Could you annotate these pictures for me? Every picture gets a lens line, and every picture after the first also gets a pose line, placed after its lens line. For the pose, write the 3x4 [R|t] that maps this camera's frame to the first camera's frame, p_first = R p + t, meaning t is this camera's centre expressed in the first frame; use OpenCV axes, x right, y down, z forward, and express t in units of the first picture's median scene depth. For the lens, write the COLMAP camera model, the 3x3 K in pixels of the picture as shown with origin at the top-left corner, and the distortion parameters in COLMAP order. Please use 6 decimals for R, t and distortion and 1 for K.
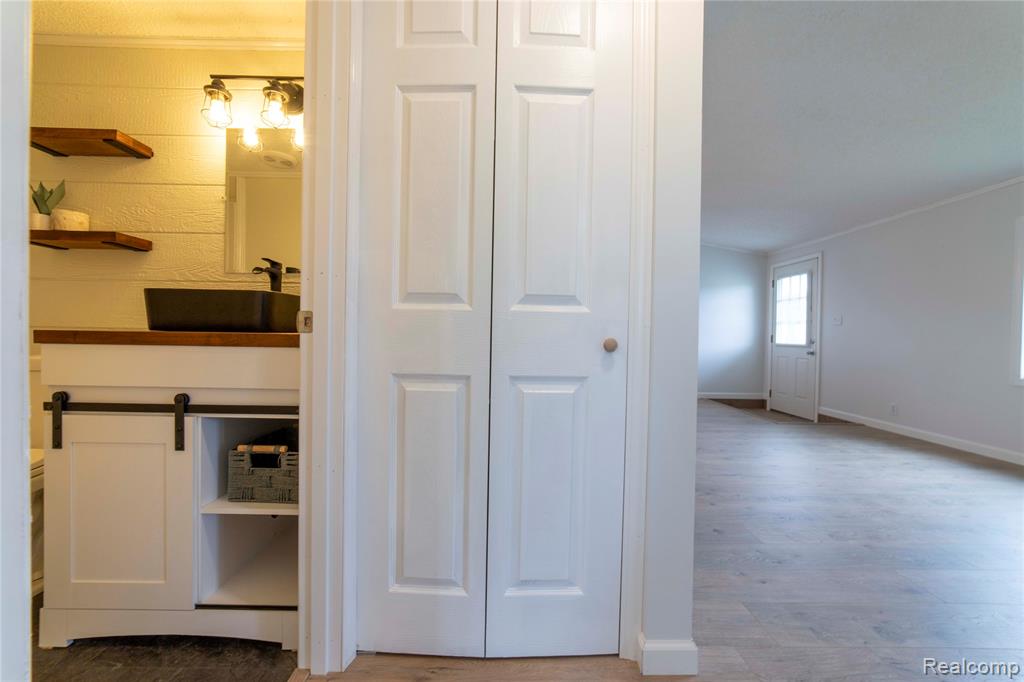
lens RADIAL K [[393.3, 0, 508.5], [0, 393.3, 337.9], [0, 0, 1]] dist [-0.018211, 0.005897]
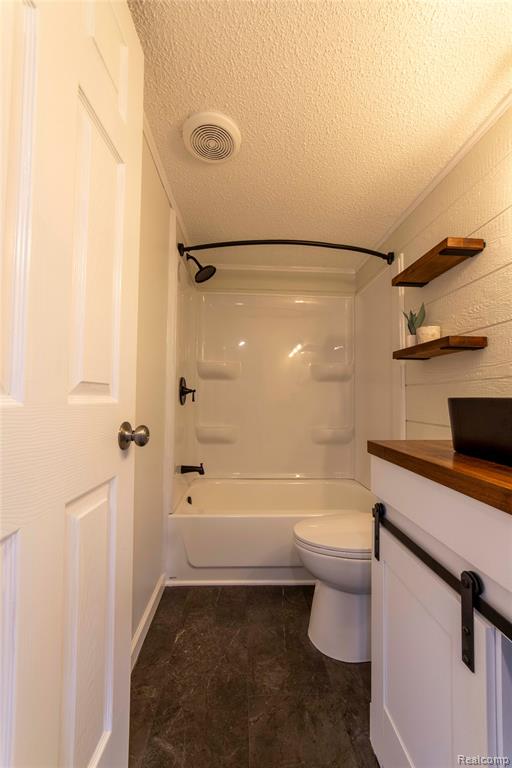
lens RADIAL K [[295.0, 0, 256.5], [0, 295.0, 388.5], [0, 0, 1]] dist [-0.018211, 0.005897]
pose [[0.037033, -0.047413, -0.998189, -0.259529], [-0.013867, 0.998753, -0.047955, -0.087644], [0.999218, 0.015618, 0.036329, 0.445144]]
